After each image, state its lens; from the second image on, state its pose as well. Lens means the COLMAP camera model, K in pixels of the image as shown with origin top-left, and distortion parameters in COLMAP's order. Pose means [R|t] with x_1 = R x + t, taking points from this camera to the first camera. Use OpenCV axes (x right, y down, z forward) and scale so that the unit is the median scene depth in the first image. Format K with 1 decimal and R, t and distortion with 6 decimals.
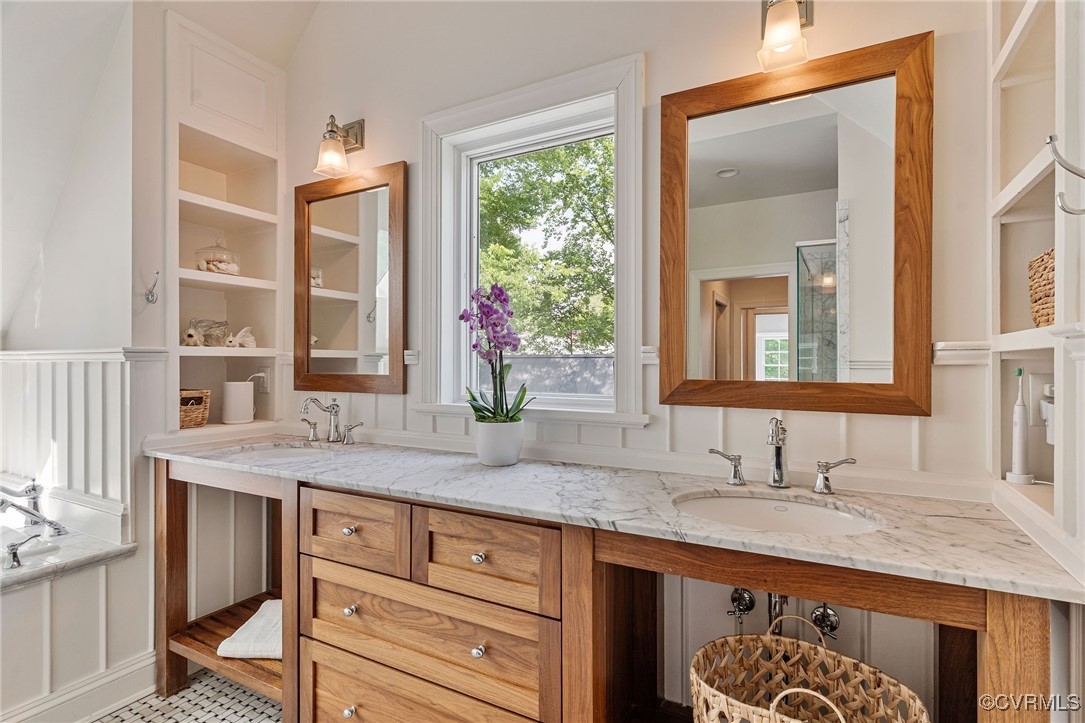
lens RADIAL K [[531.8, 0, 542.5], [0, 531.8, 361.5], [0, 0, 1]] dist [-0.000139, 0.000057]
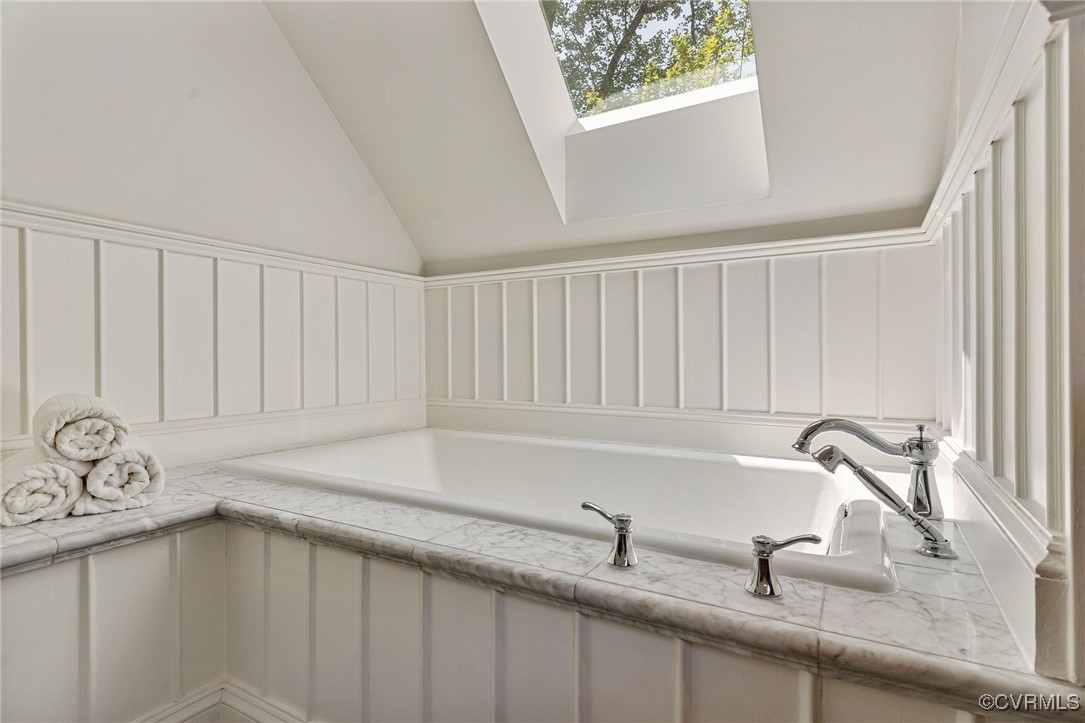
lens RADIAL K [[531.8, 0, 542.5], [0, 531.8, 361.5], [0, 0, 1]] dist [-0.000139, 0.000057]
pose [[-0.043291, 0.005240, -0.999049, -1.221437], [0.003343, 0.999981, 0.005100, 0.430828], [0.999057, -0.003119, -0.043308, 1.836812]]
